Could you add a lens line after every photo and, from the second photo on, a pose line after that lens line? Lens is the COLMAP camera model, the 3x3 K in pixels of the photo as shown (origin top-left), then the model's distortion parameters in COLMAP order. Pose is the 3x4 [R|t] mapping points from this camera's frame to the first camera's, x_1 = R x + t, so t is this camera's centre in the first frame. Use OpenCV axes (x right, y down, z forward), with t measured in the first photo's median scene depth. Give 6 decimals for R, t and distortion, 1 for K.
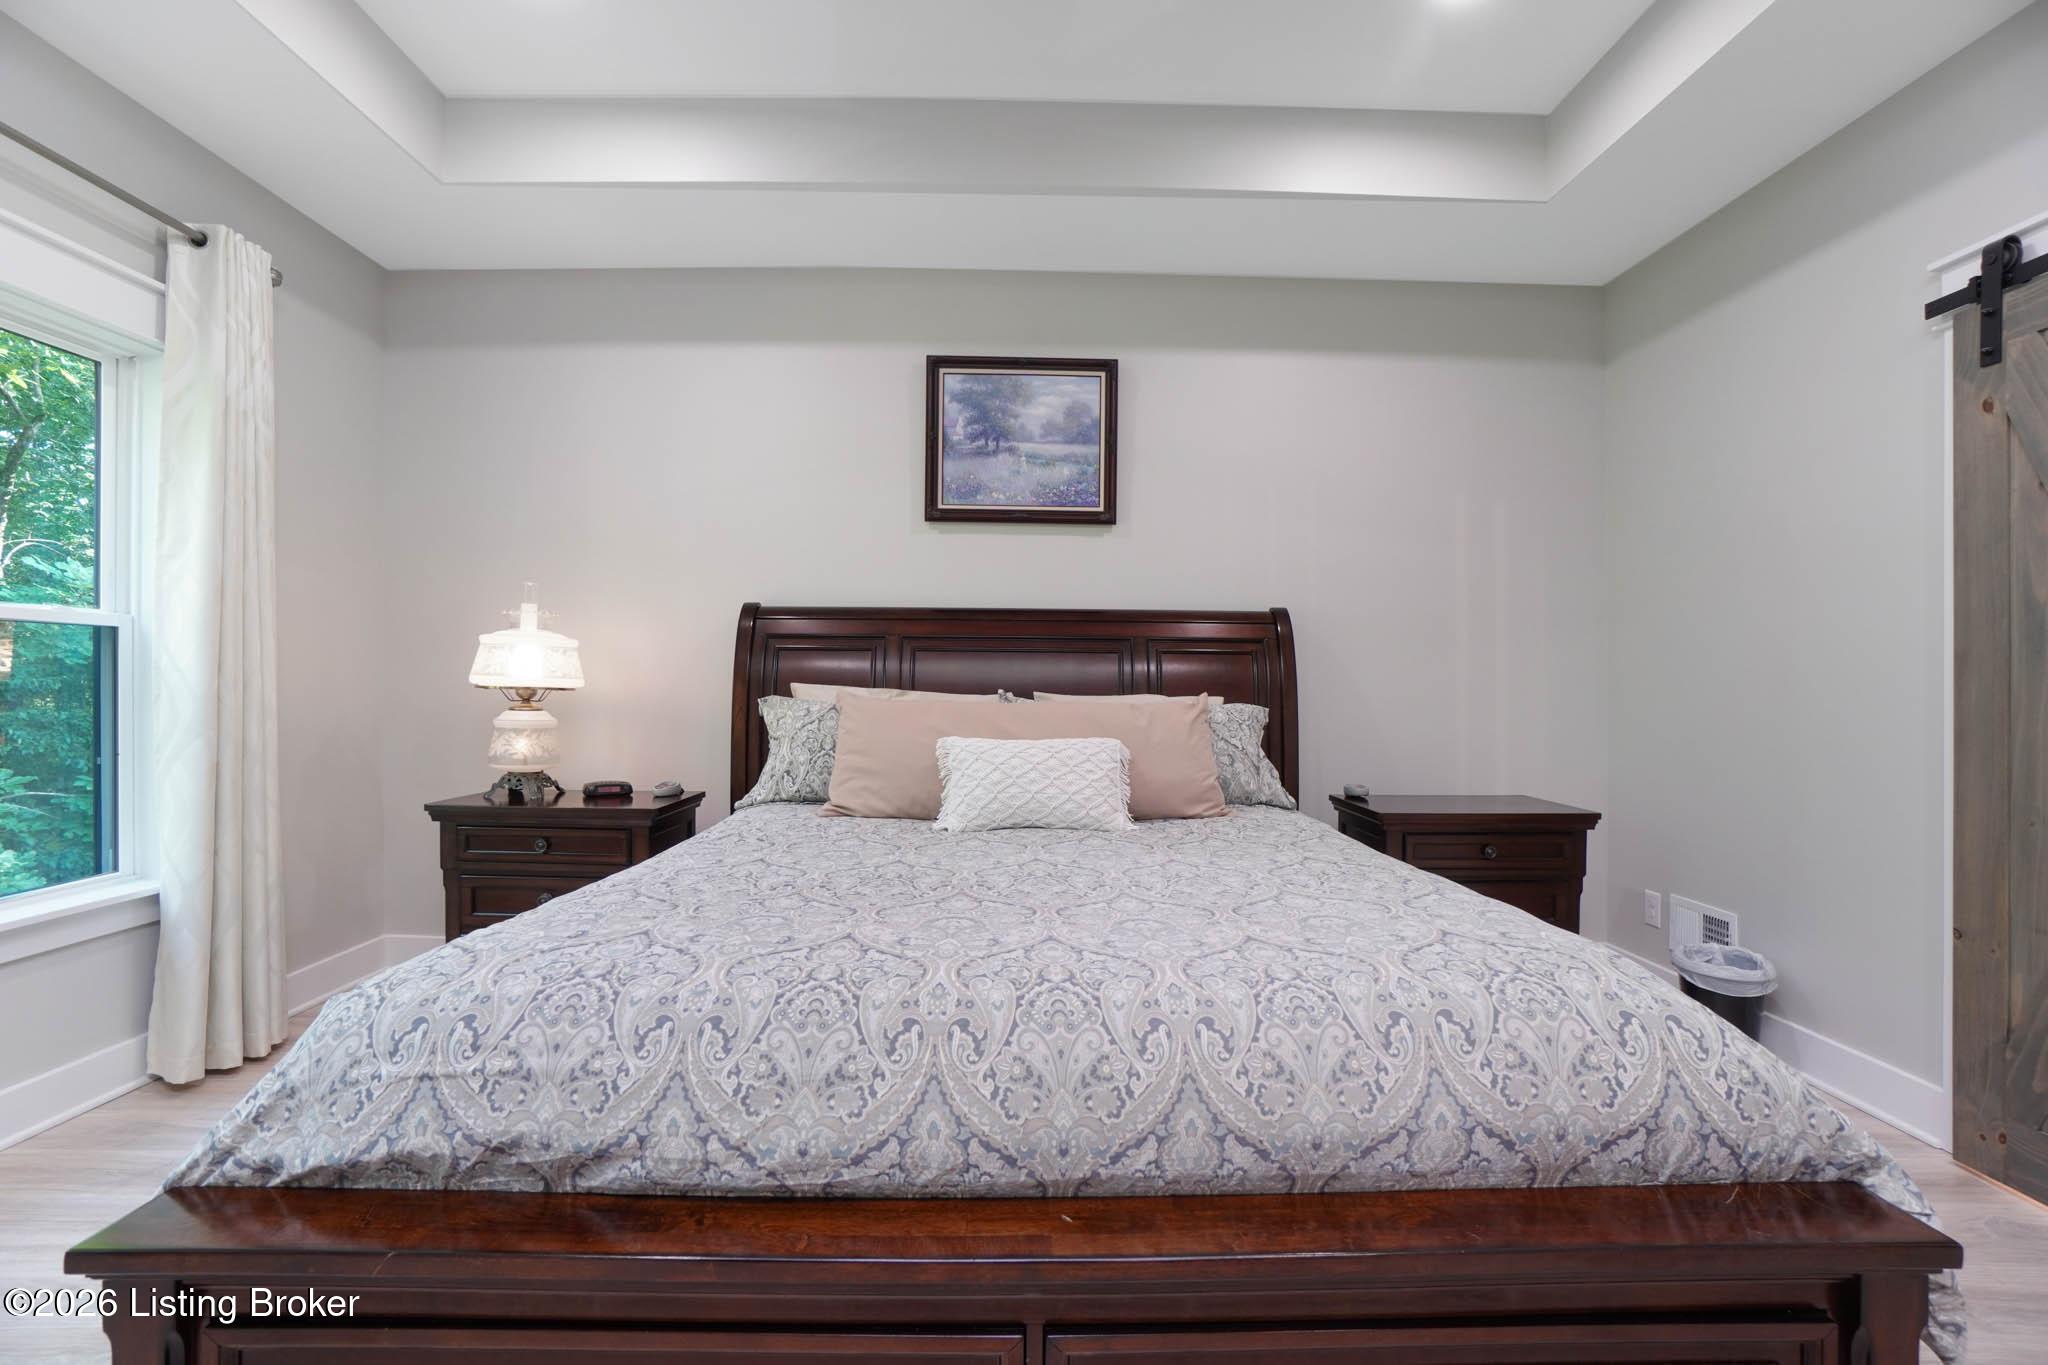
lens RADIAL K [[907.3, 0, 1030.9], [0, 907.3, 682.7], [0, 0, 1]] dist [-0.063950, 0.025119]
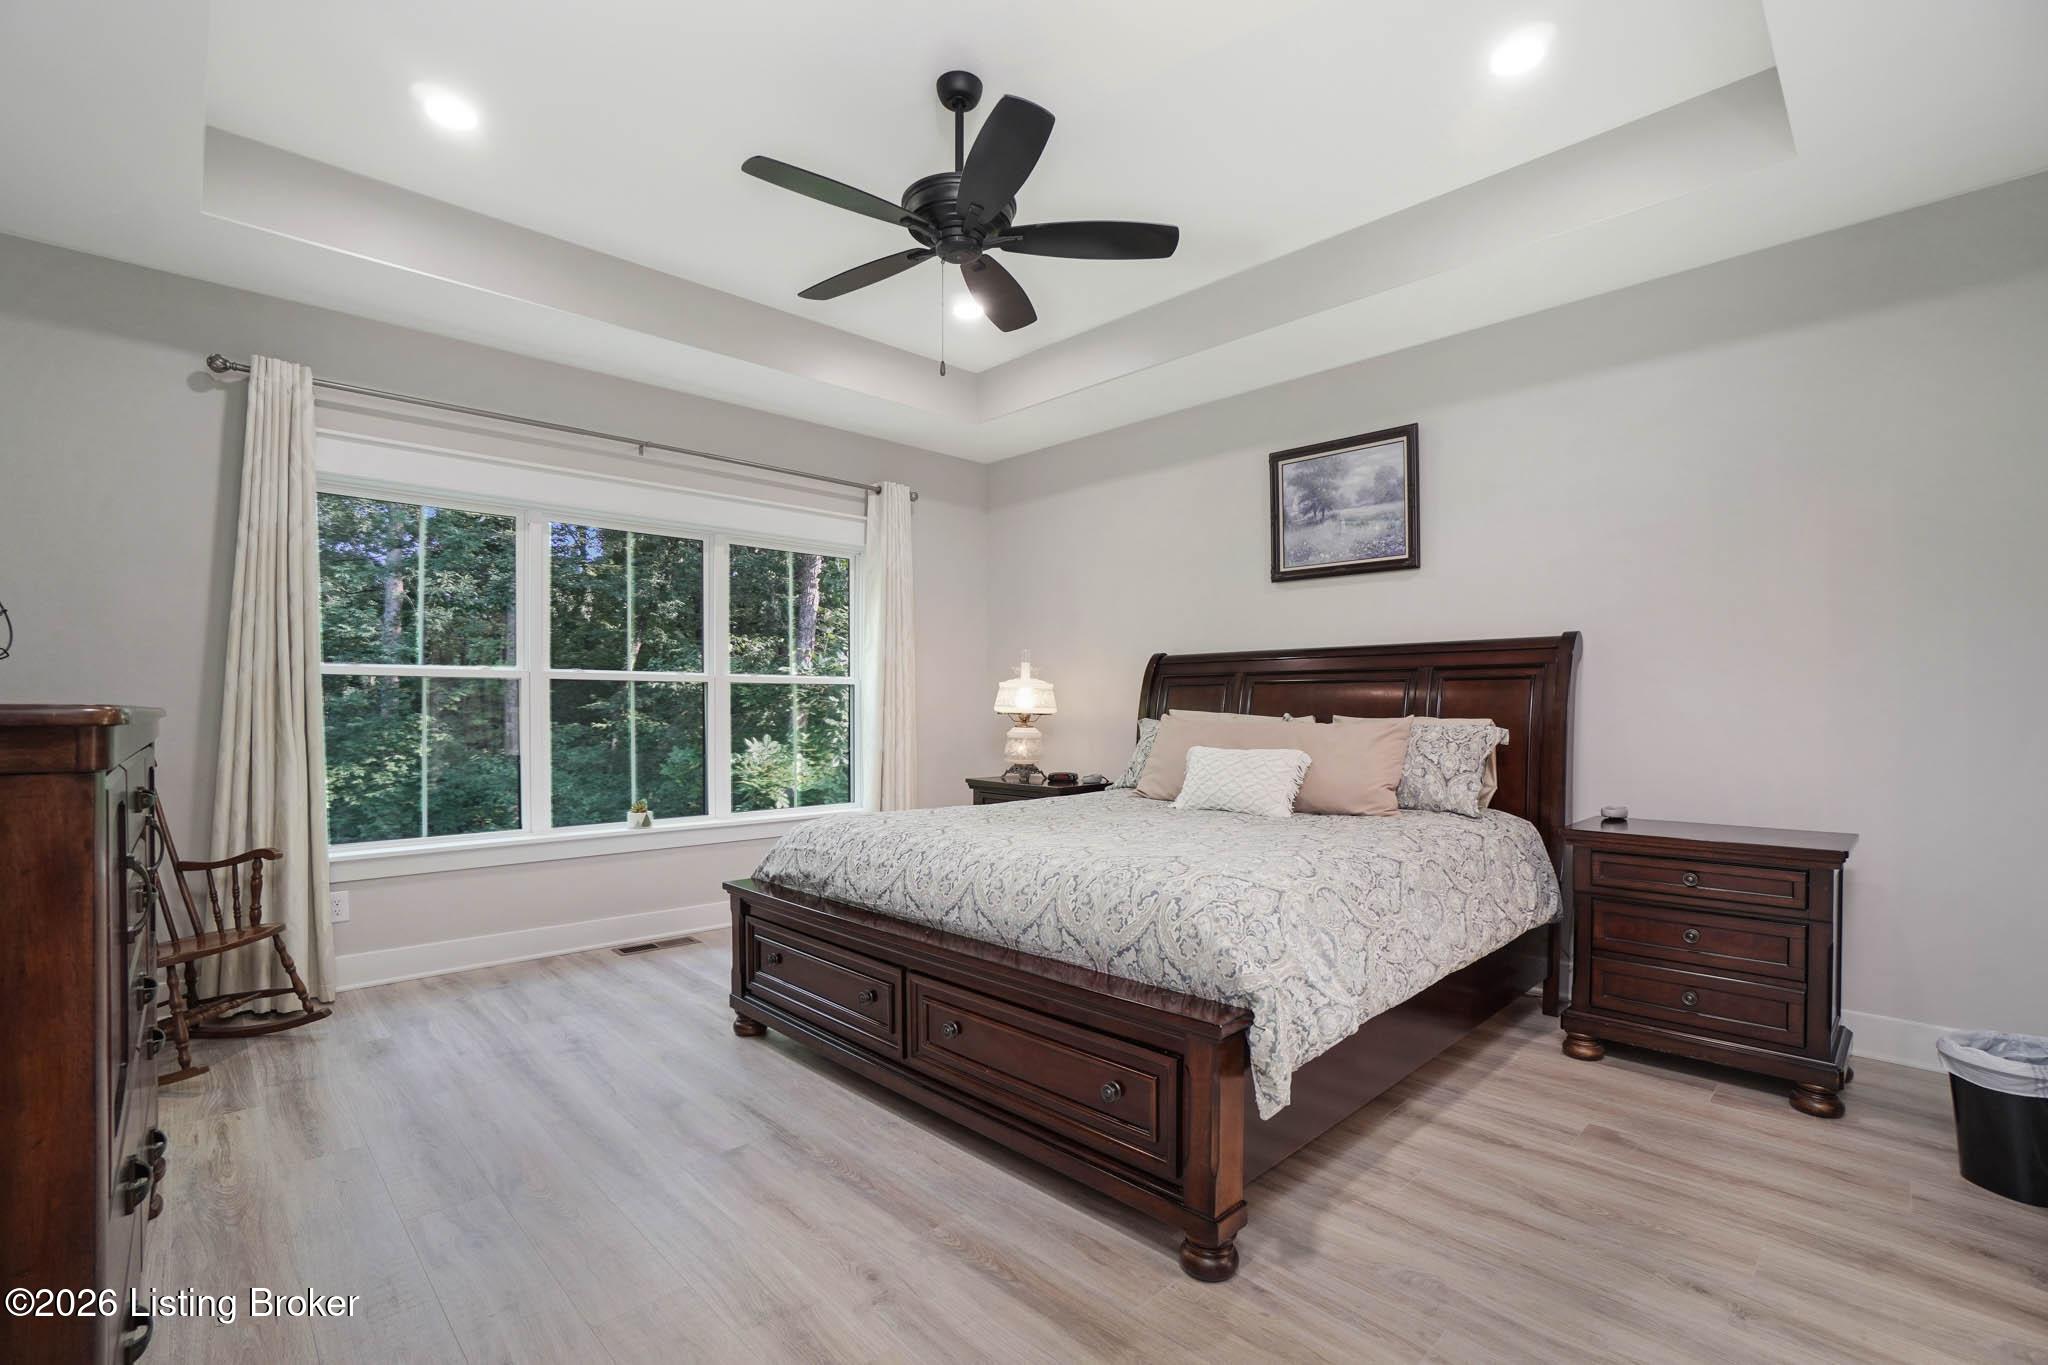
lens RADIAL K [[917.8, 0, 1032.4], [0, 917.8, 711.0], [0, 0, 1]] dist [-0.058962, 0.026754]
pose [[0.689074, -0.006291, -0.724663, 0.615826], [0.005706, 0.999978, -0.003255, 0.006070], [0.724668, -0.001892, 0.689095, -0.146723]]
